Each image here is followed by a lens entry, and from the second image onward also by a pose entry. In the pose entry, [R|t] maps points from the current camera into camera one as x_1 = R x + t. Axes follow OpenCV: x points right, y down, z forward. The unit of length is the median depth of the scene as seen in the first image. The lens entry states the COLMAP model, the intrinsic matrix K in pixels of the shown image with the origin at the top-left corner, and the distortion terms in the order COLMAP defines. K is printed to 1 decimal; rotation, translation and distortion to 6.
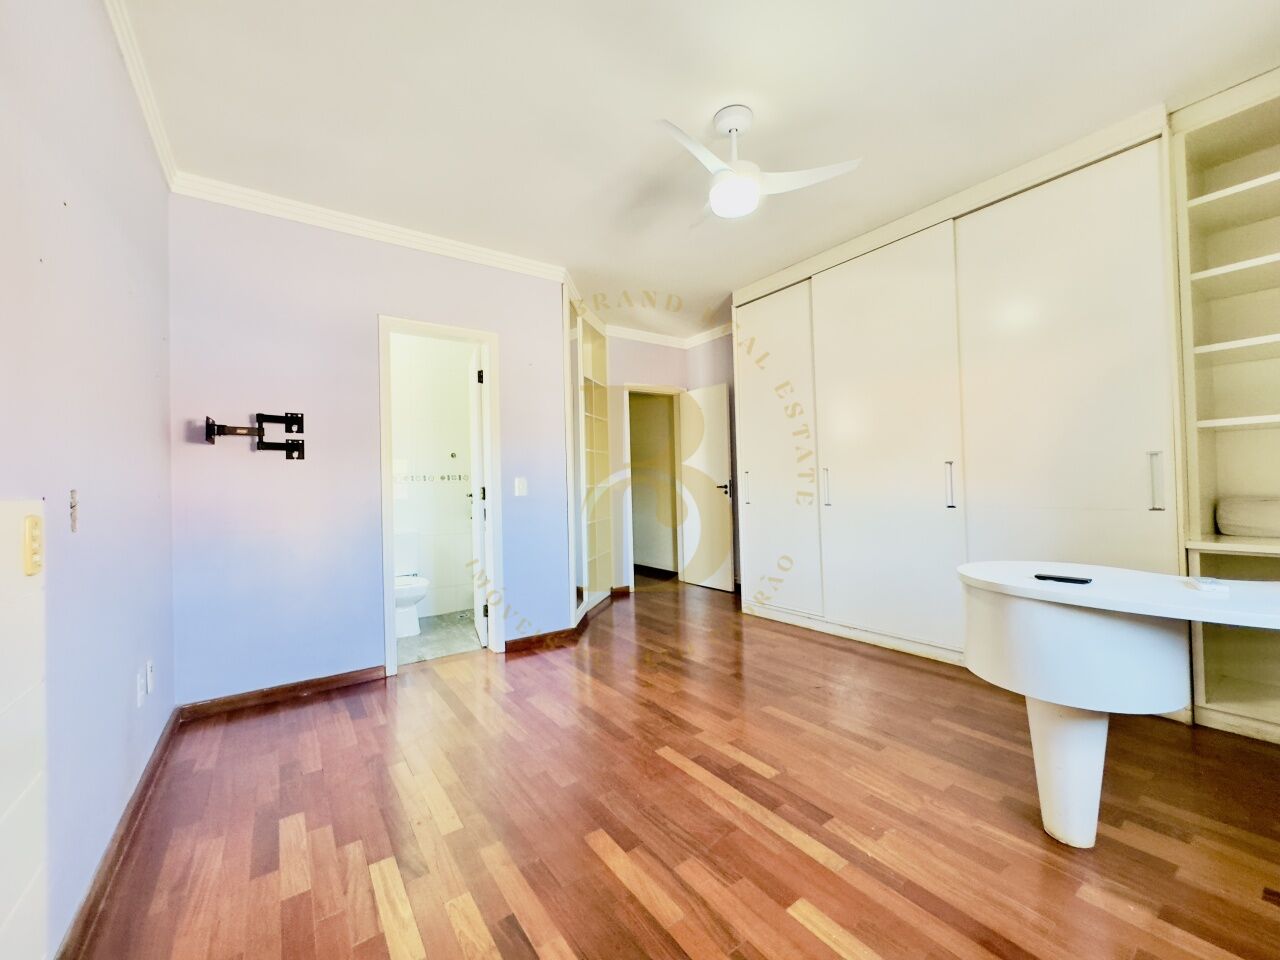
lens RADIAL K [[511.1, 0, 639.4], [0, 511.1, 478.7], [0, 0, 1]] dist [-0.001367, 0.000067]
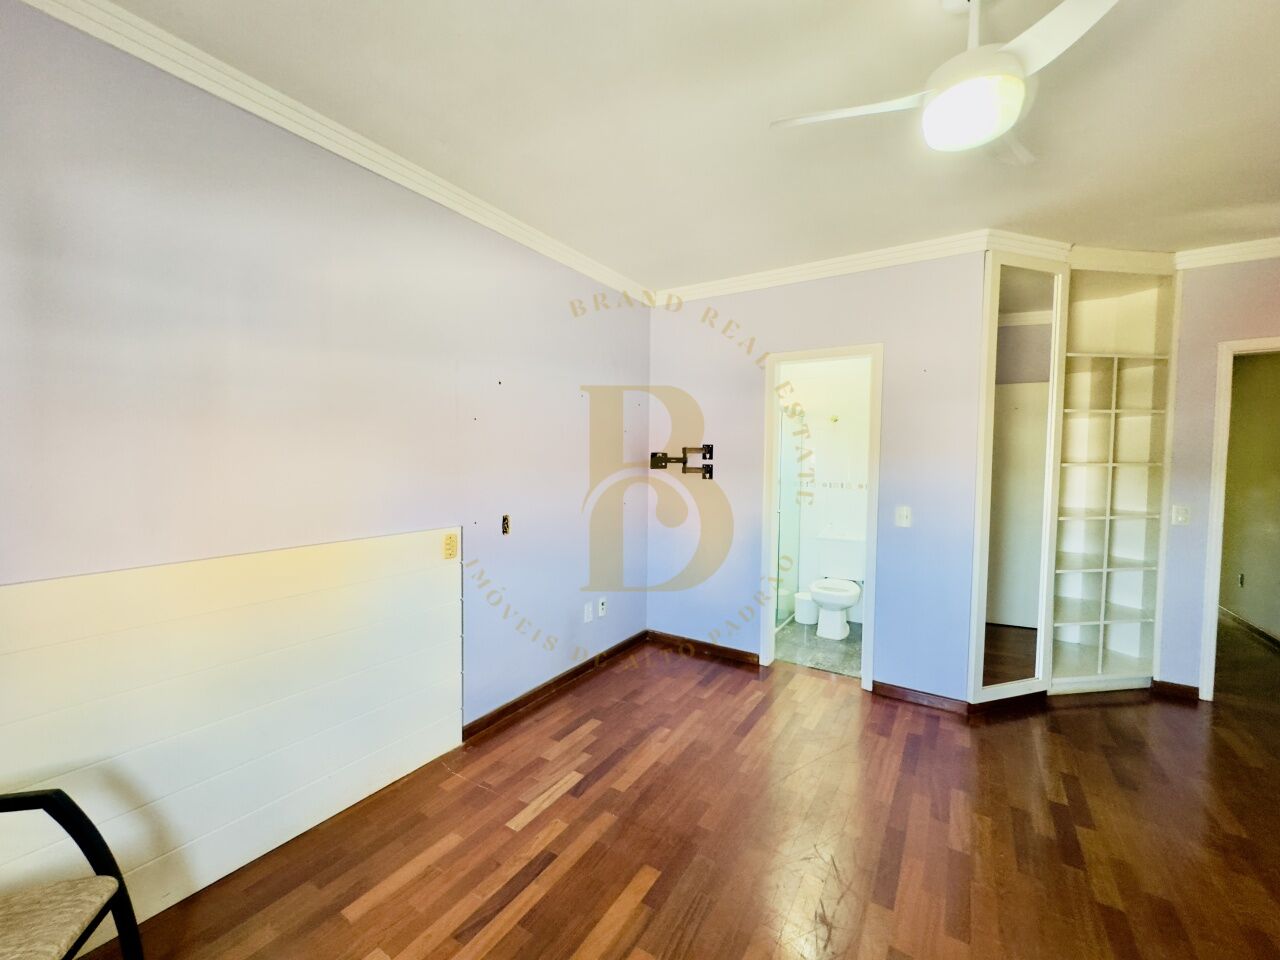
lens RADIAL K [[511.1, 0, 639.8], [0, 511.1, 480.1], [0, 0, 1]] dist [-0.001367, 0.000067]
pose [[0.373373, 0.071806, -0.924898, 0.529291], [-0.005537, 0.997155, 0.075180, -0.143049], [0.927665, -0.022949, 0.372709, 0.354154]]
